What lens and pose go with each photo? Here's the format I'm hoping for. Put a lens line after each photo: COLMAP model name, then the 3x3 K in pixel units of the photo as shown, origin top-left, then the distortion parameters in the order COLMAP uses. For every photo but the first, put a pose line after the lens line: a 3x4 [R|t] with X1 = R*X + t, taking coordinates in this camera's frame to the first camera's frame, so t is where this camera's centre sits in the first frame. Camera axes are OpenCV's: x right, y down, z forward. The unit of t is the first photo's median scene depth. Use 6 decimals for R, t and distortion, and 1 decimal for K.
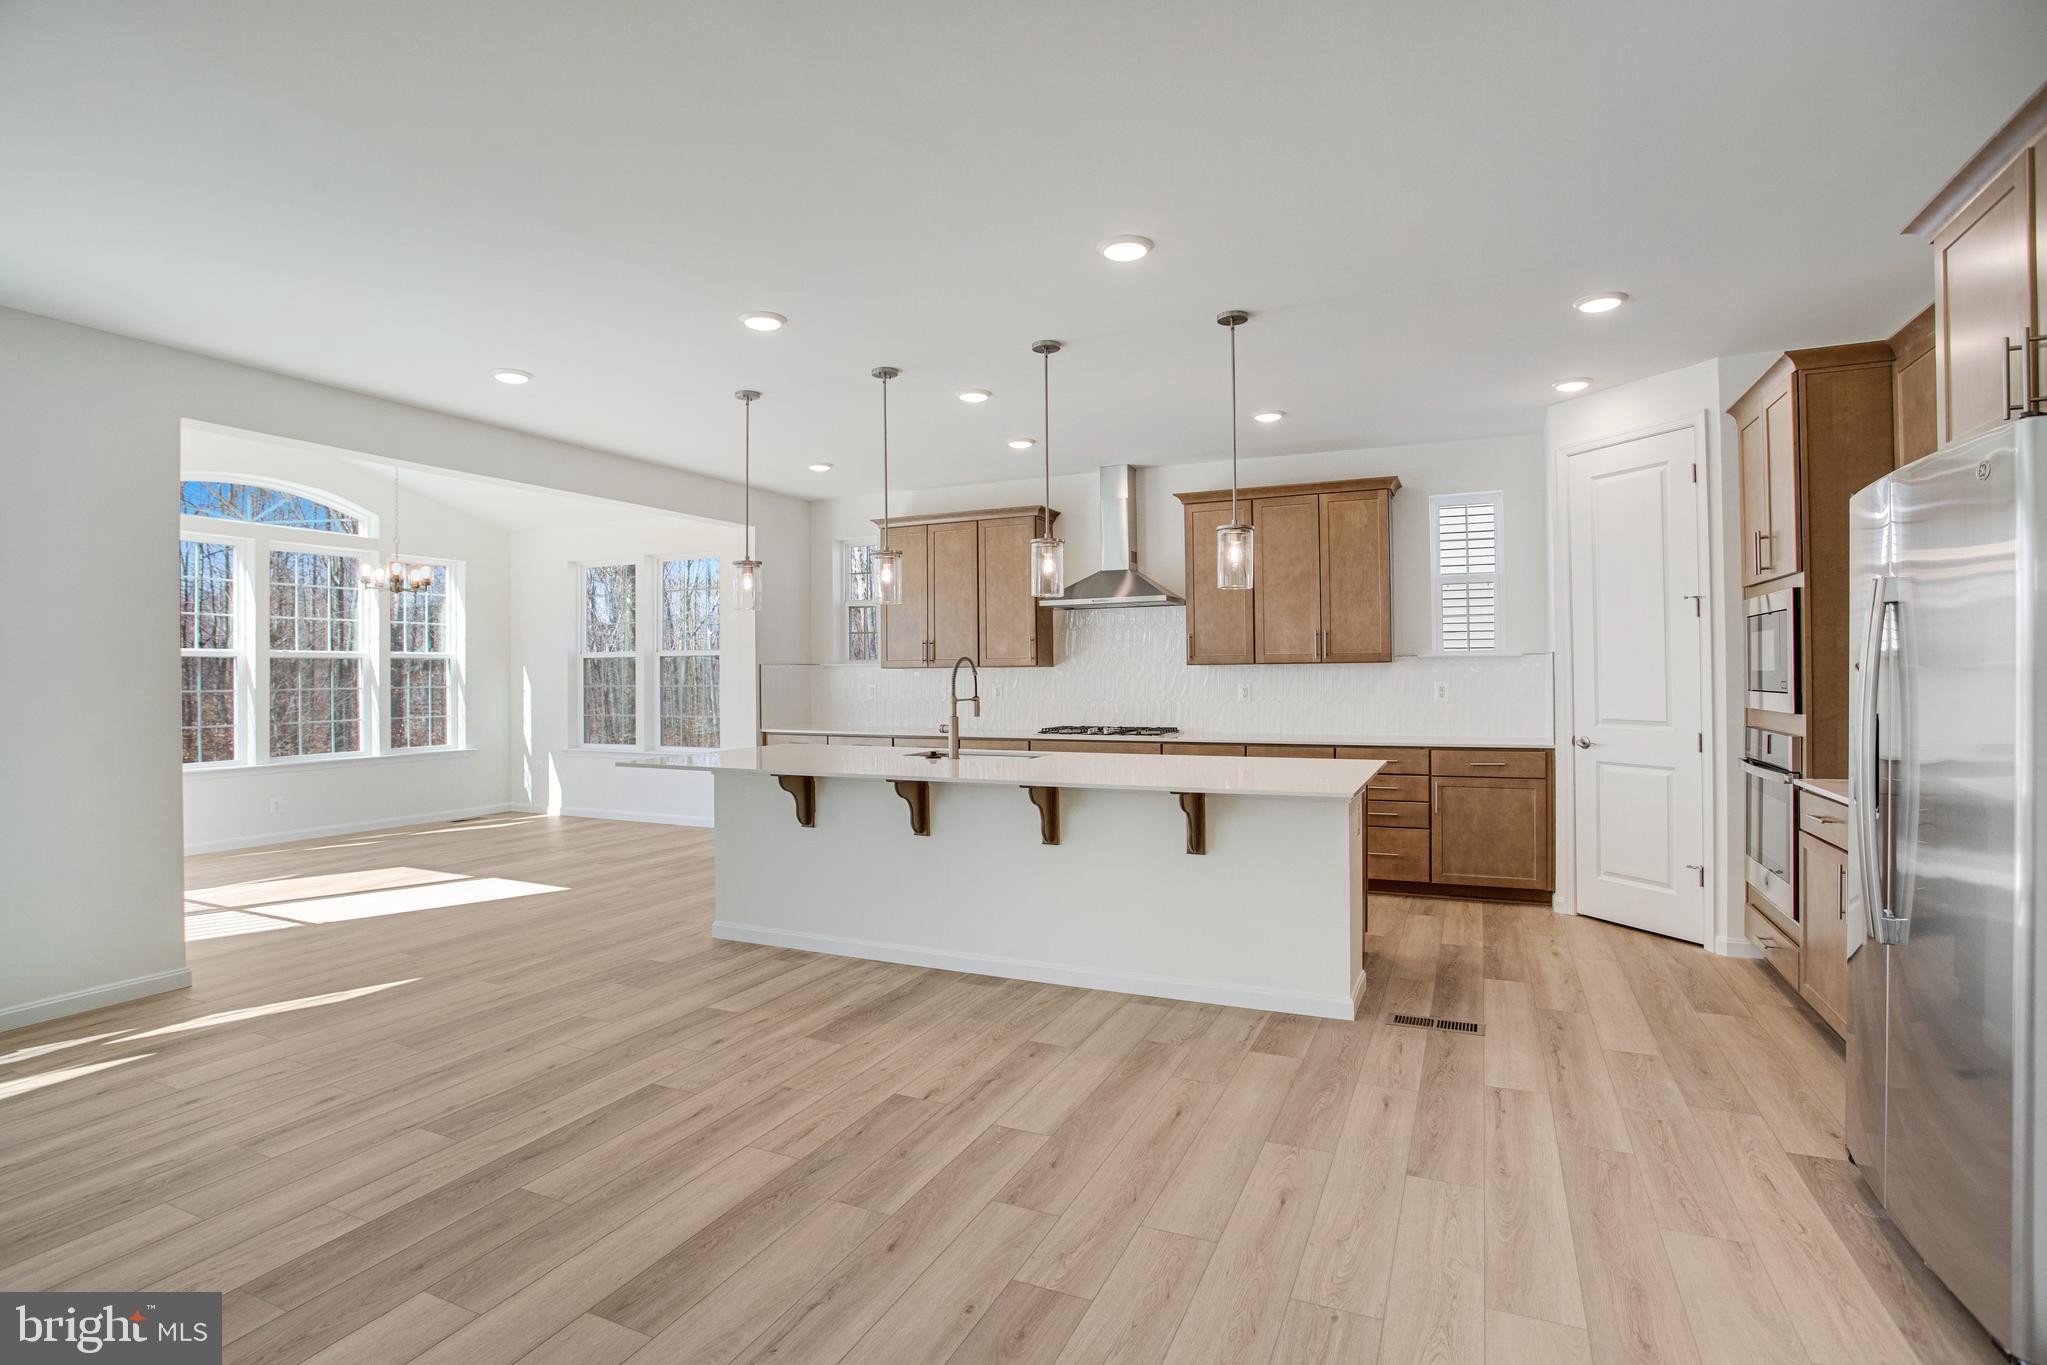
lens RADIAL K [[968.4, 0, 1023.5], [0, 968.4, 682.5], [0, 0, 1]] dist [-0.000820, -0.000083]
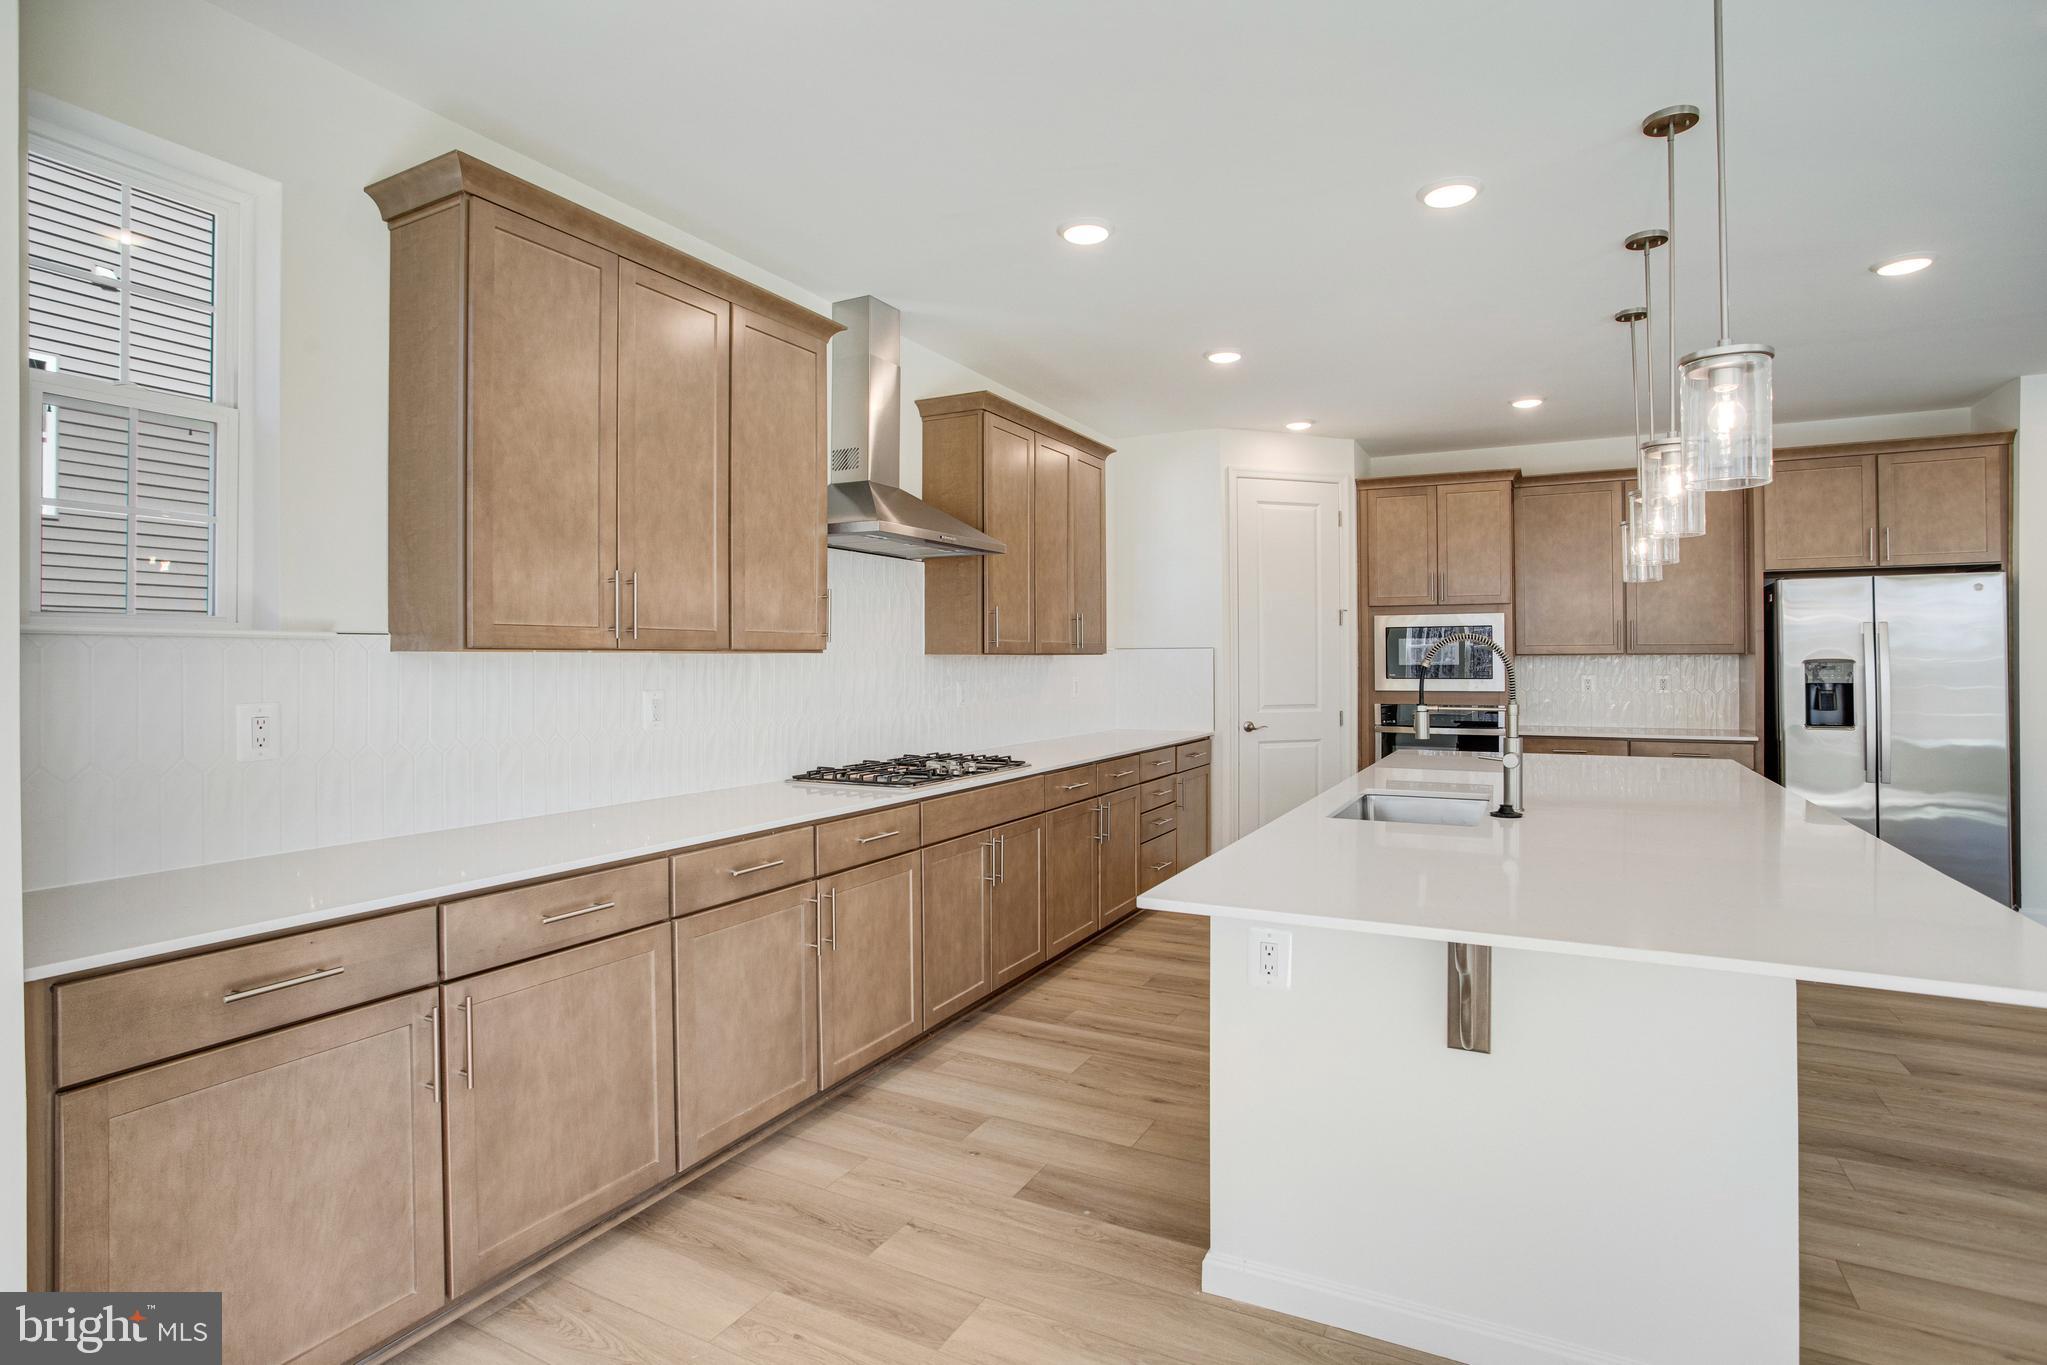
lens RADIAL K [[1011.7, 0, 1022.6], [0, 1011.7, 648.6], [0, 0, 1]] dist [-0.002131, -0.000332]
pose [[0.036947, 0.023693, 0.999036, -0.672686], [0.013633, 0.999614, -0.024211, -0.007320], [-0.999224, 0.014515, 0.036610, 1.240509]]
